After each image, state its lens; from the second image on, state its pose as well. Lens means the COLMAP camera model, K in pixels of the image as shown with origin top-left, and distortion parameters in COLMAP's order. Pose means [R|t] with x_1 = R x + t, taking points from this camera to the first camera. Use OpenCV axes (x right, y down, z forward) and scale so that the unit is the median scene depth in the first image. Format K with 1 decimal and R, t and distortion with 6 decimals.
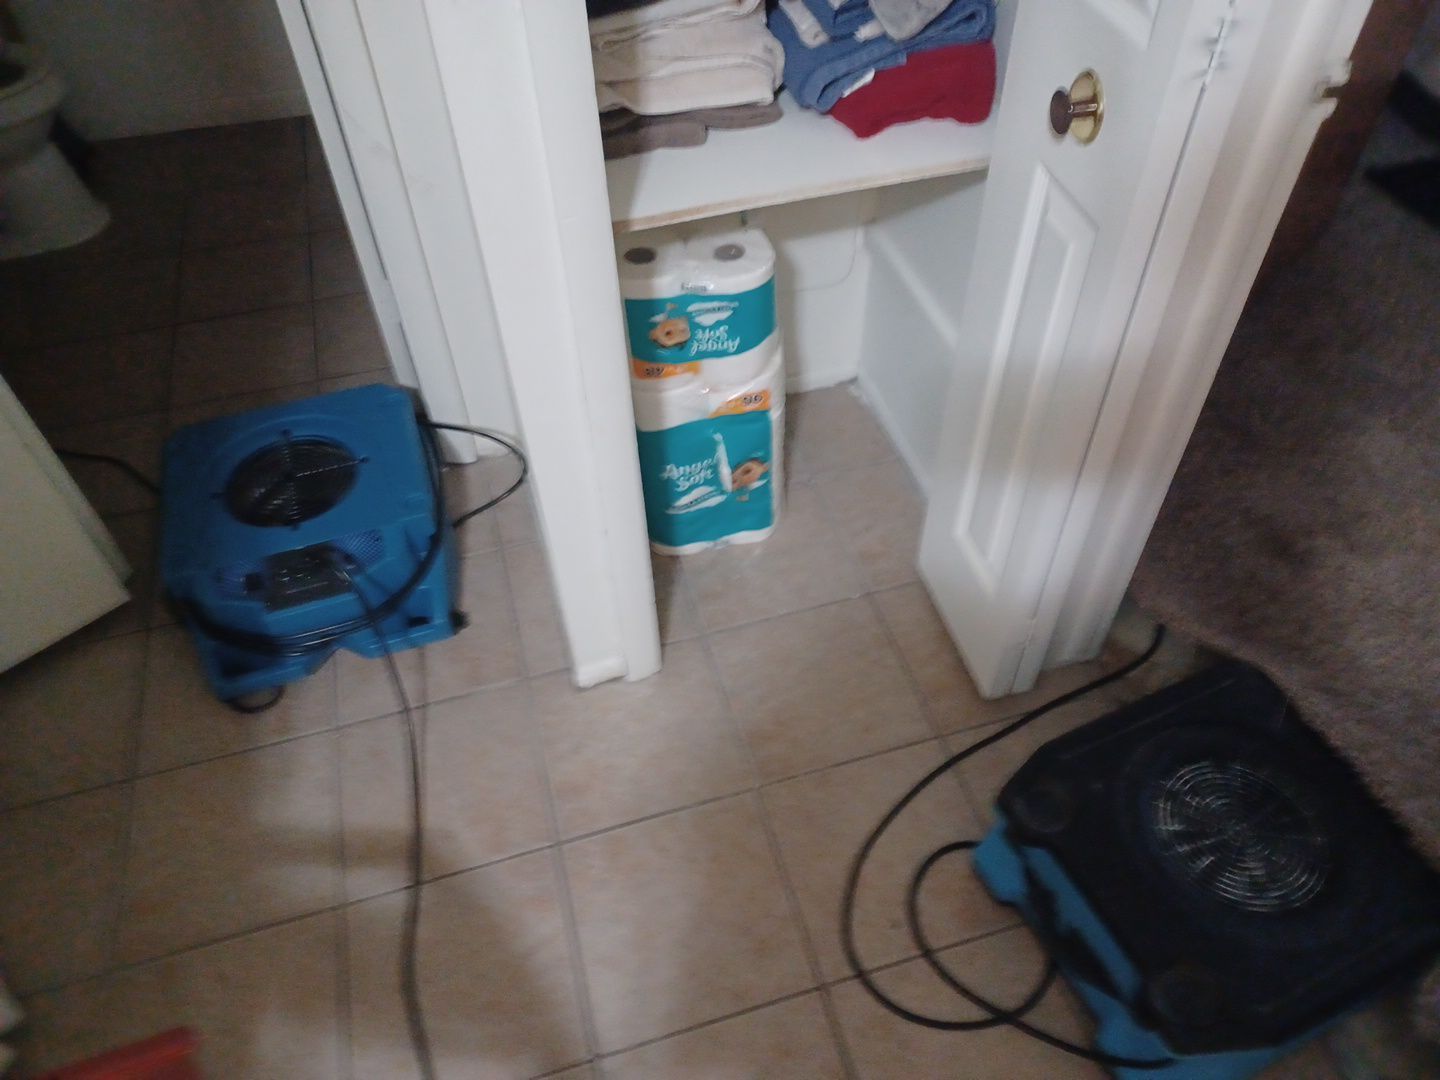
lens RADIAL K [[1032.6, 0, 720.0], [0, 1032.6, 540.0], [0, 0, 1]] dist [0.017028, -0.002249]
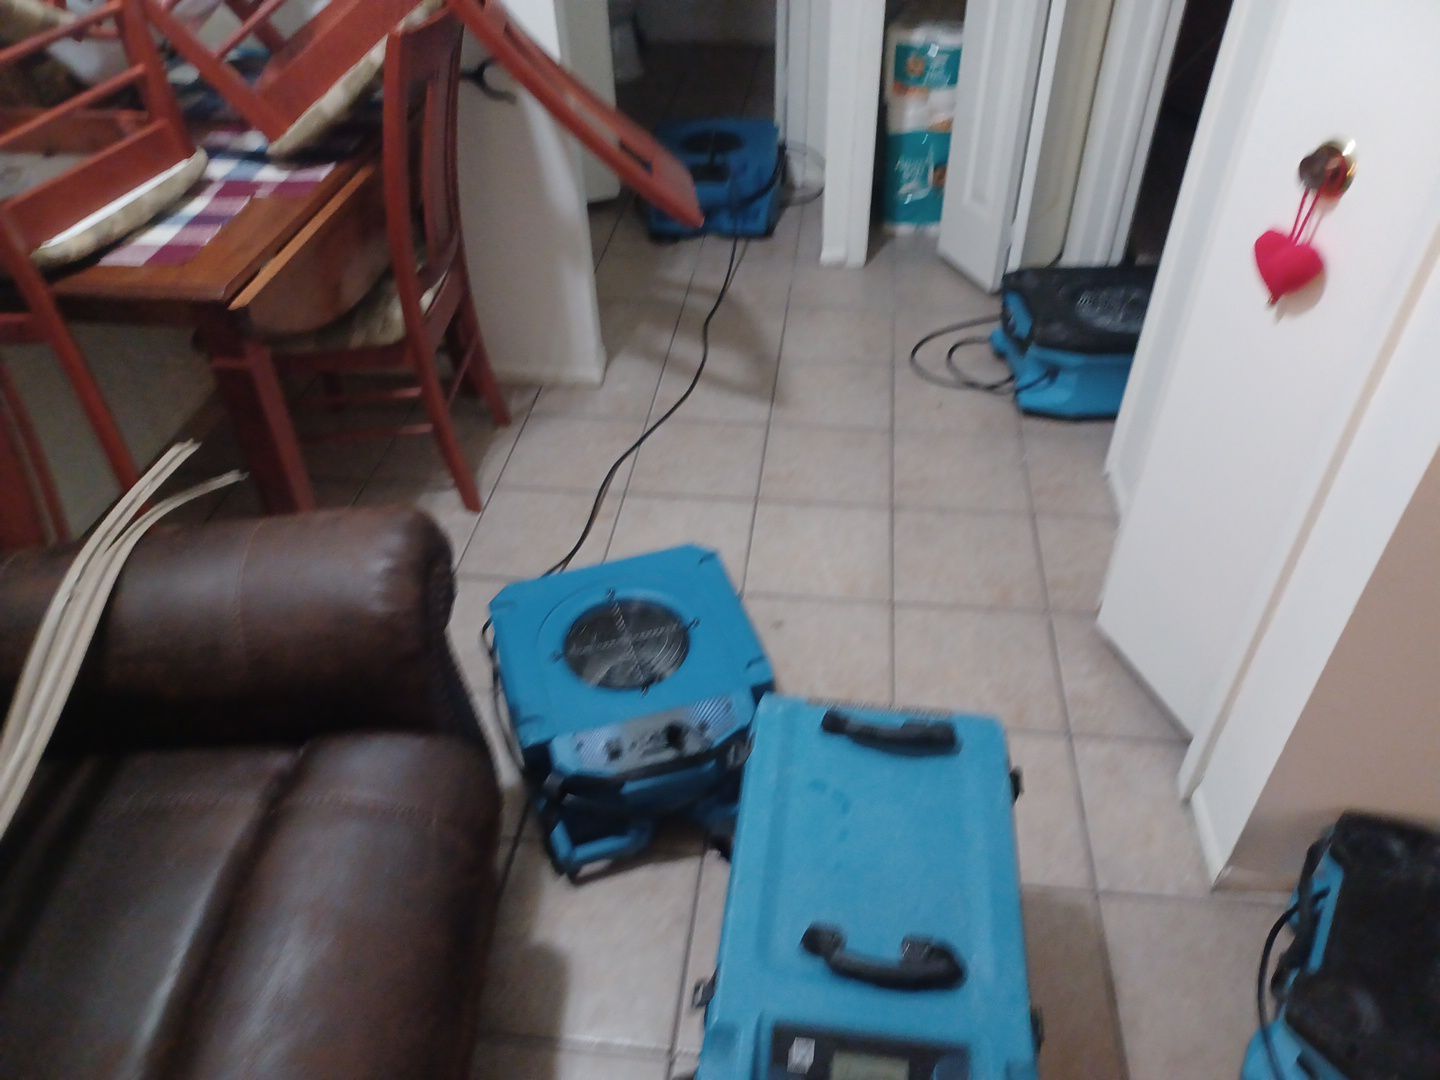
lens RADIAL K [[1032.6, 0, 720.0], [0, 1032.6, 540.0], [0, 0, 1]] dist [0.017028, -0.002249]
pose [[0.920734, 0.267381, -0.284176, 0.410396], [-0.291185, 0.955641, -0.044281, 0.858621], [0.259730, 0.123519, 0.957749, -0.892984]]
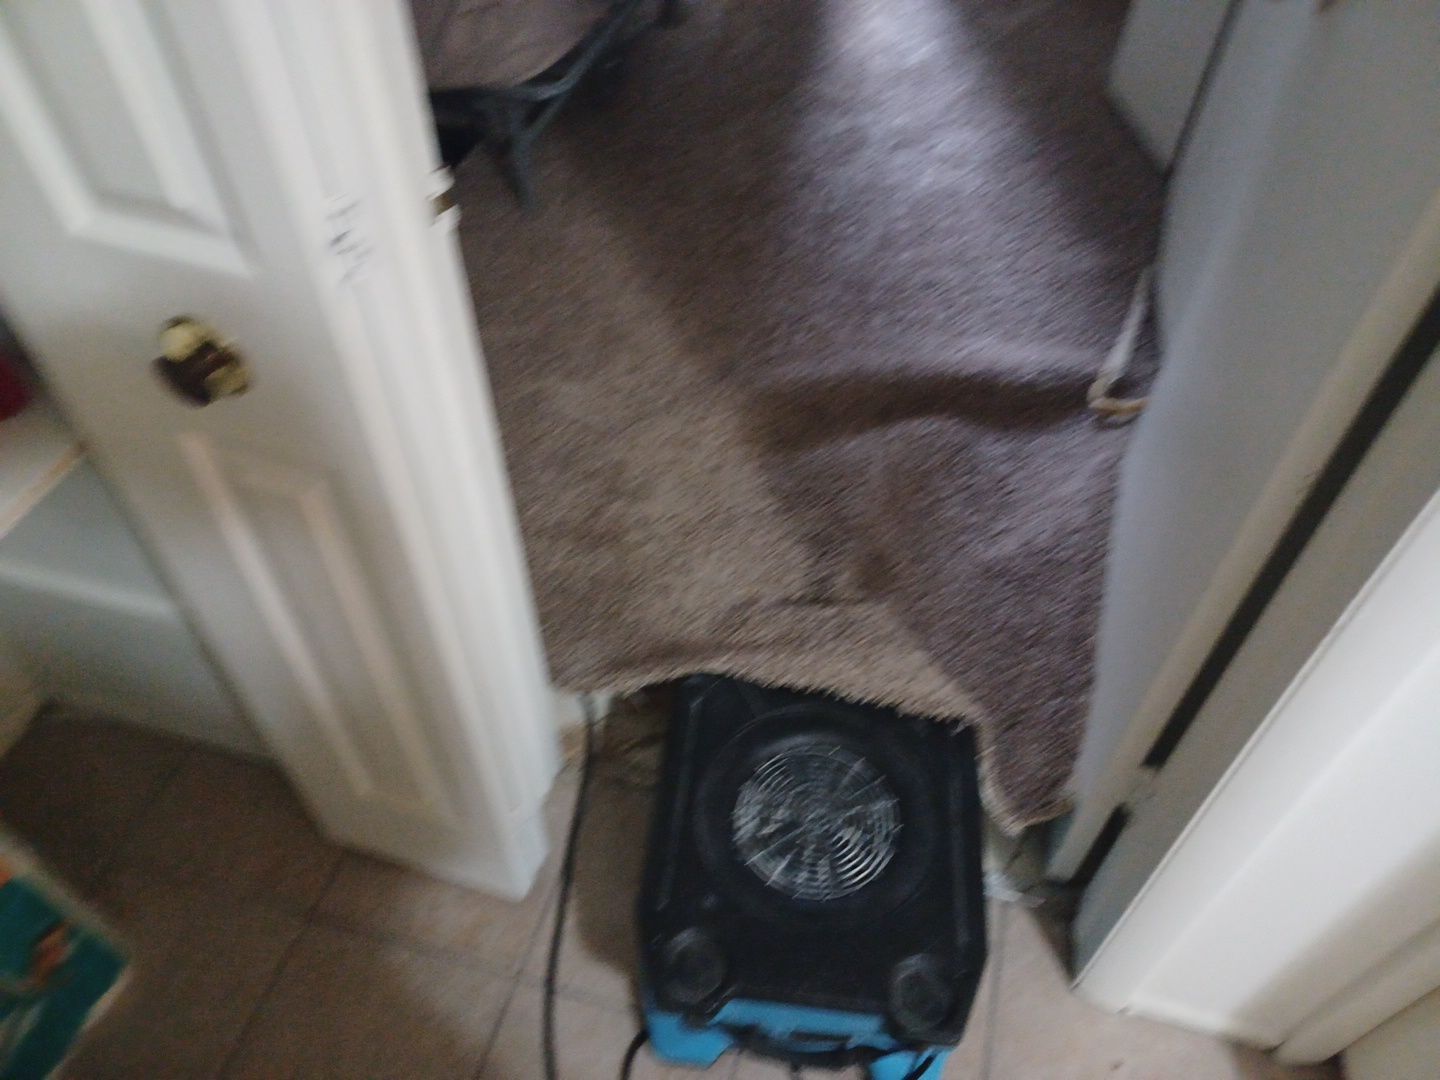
lens RADIAL K [[1032.6, 0, 720.0], [0, 1032.6, 540.0], [0, 0, 1]] dist [0.017028, -0.002249]
pose [[0.514926, -0.626334, 0.585284, 0.025486], [0.610567, 0.747213, 0.262452, -0.175364], [-0.601714, 0.222212, 0.767178, 0.165552]]
